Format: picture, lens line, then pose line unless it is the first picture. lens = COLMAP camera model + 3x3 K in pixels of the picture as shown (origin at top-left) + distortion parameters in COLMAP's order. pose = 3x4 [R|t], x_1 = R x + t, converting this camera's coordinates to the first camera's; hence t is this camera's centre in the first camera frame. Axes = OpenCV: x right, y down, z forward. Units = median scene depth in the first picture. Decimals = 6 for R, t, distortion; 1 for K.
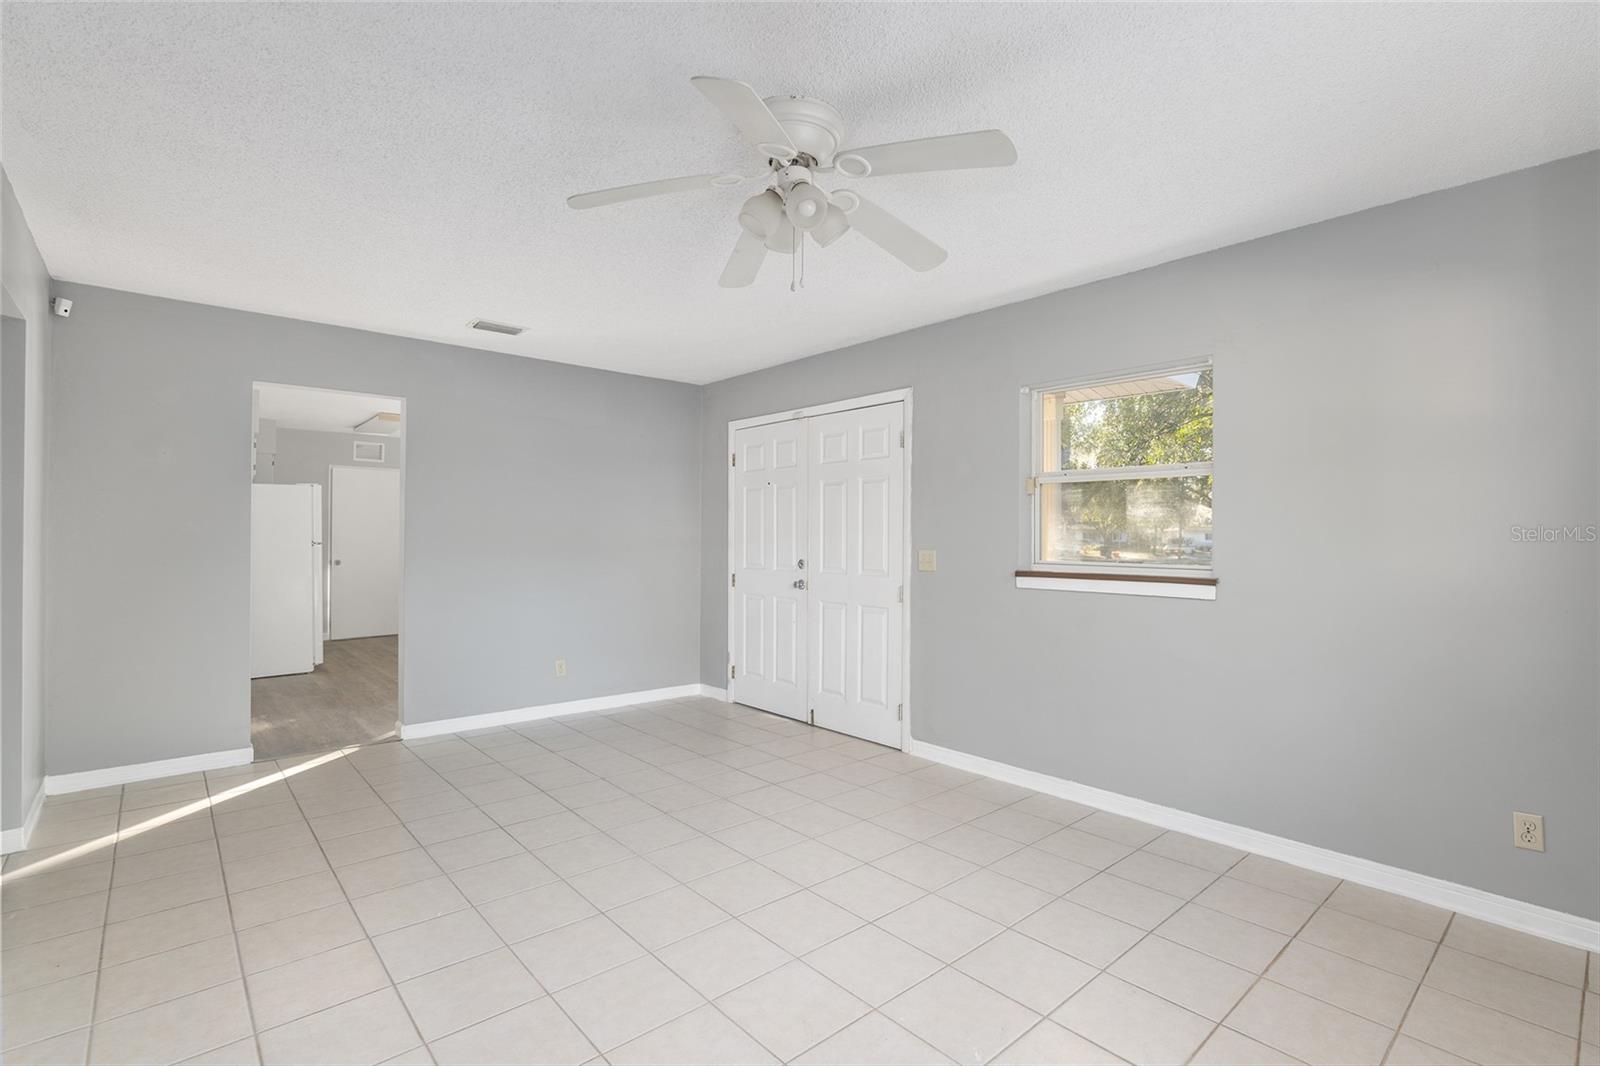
lens RADIAL K [[750.9, 0, 799.1], [0, 750.9, 536.2], [0, 0, 1]] dist [-0.012277, 0.003240]
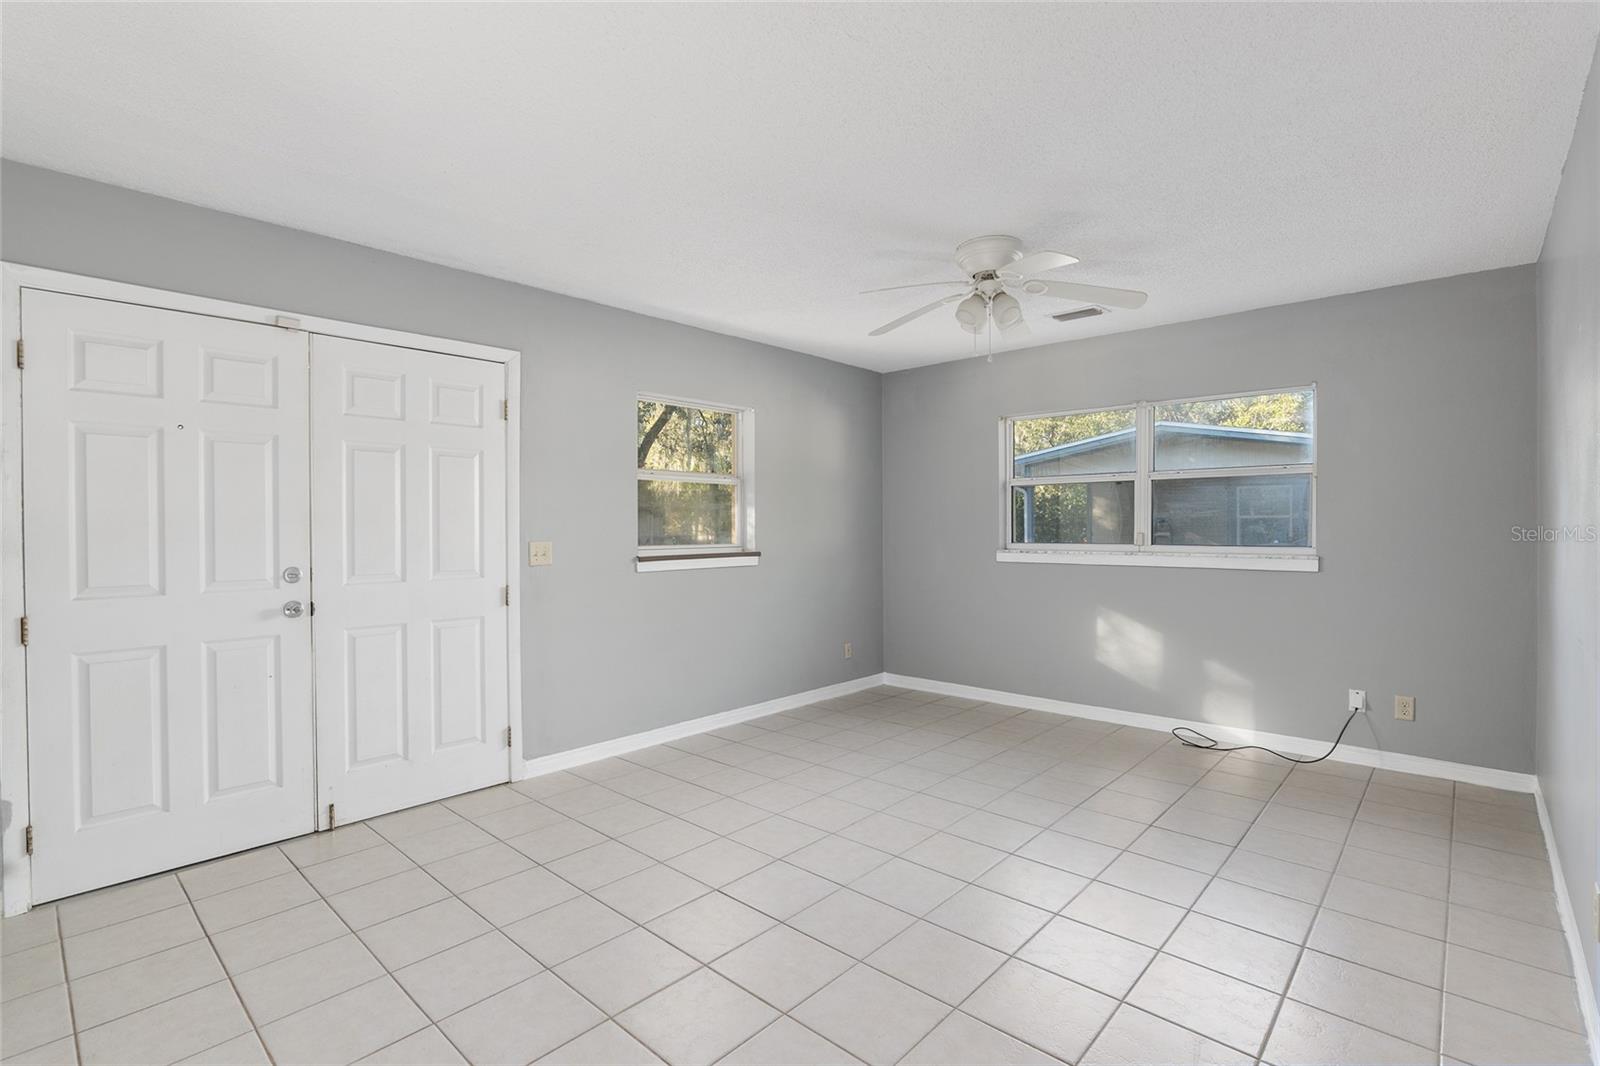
lens RADIAL K [[750.9, 0, 800.0], [0, 750.9, 531.5], [0, 0, 1]] dist [-0.012277, 0.003240]
pose [[-0.112043, -0.017163, 0.993555, -0.719704], [-0.000491, 0.999852, 0.017216, -0.008857], [-0.993703, 0.001441, -0.112035, 0.762925]]
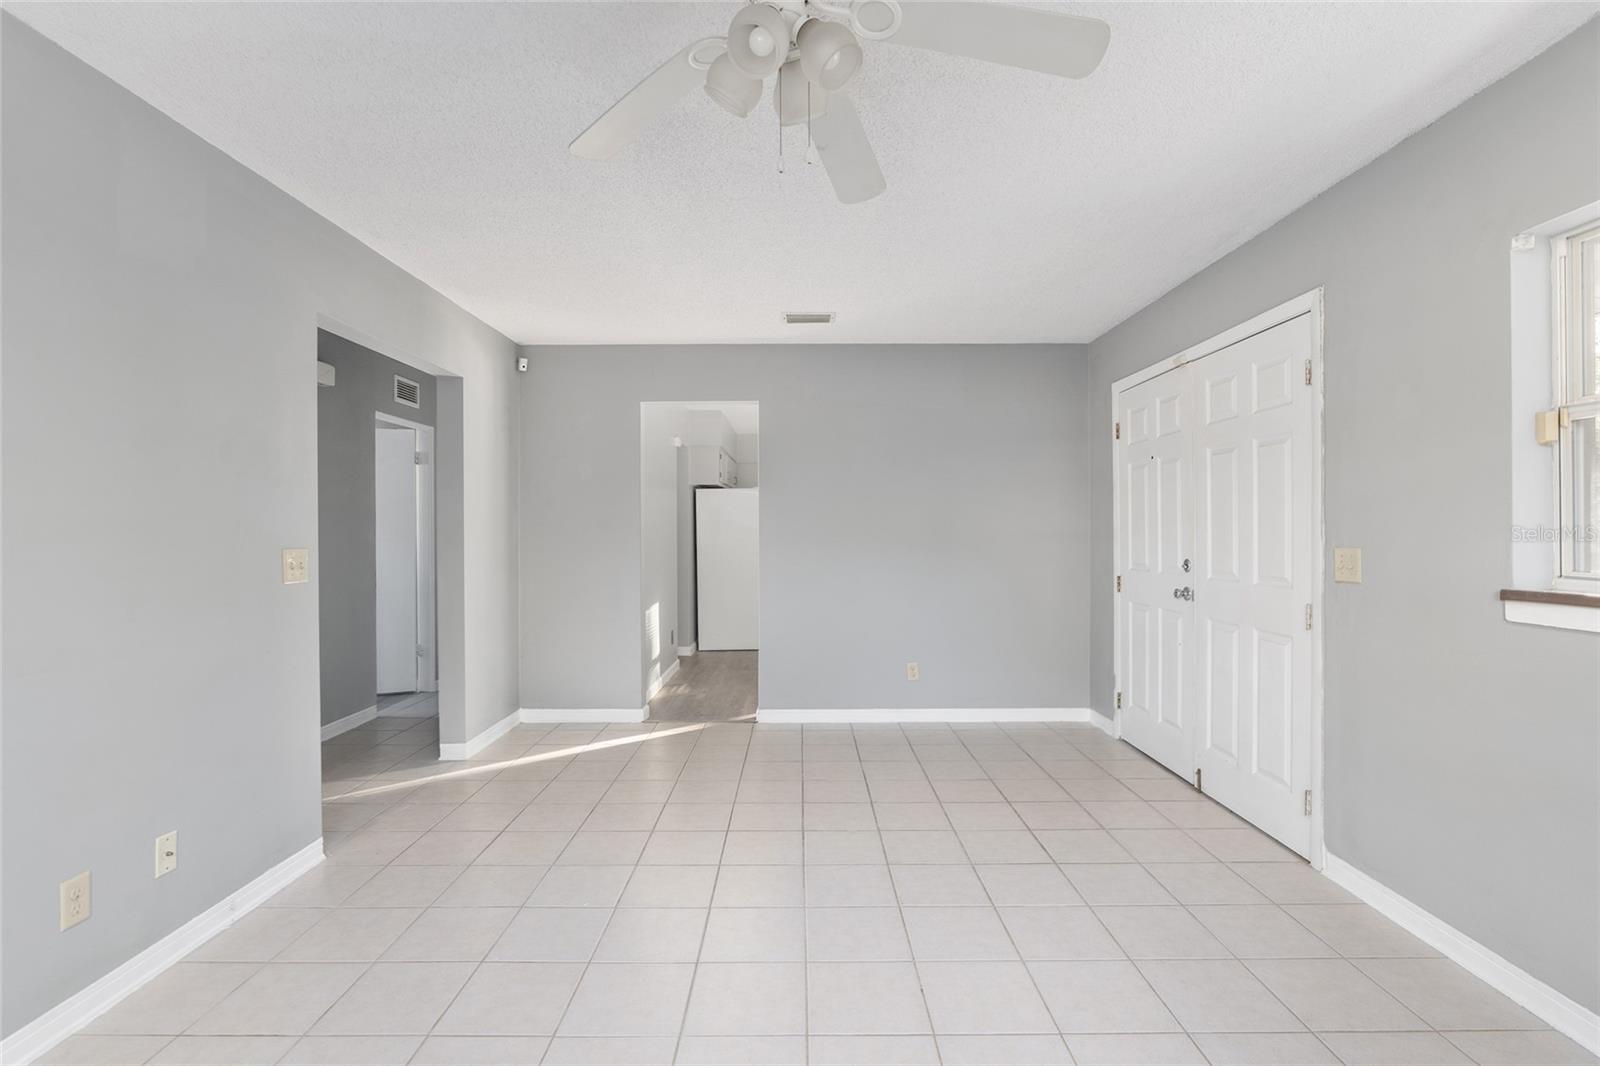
lens RADIAL K [[750.9, 0, 796.7], [0, 750.9, 533.5], [0, 0, 1]] dist [-0.012277, 0.003240]
pose [[0.751350, -0.005218, -0.659883, 0.225525], [0.009627, 0.999949, 0.003055, 0.000456], [0.659834, -0.008648, 0.751362, 0.239476]]
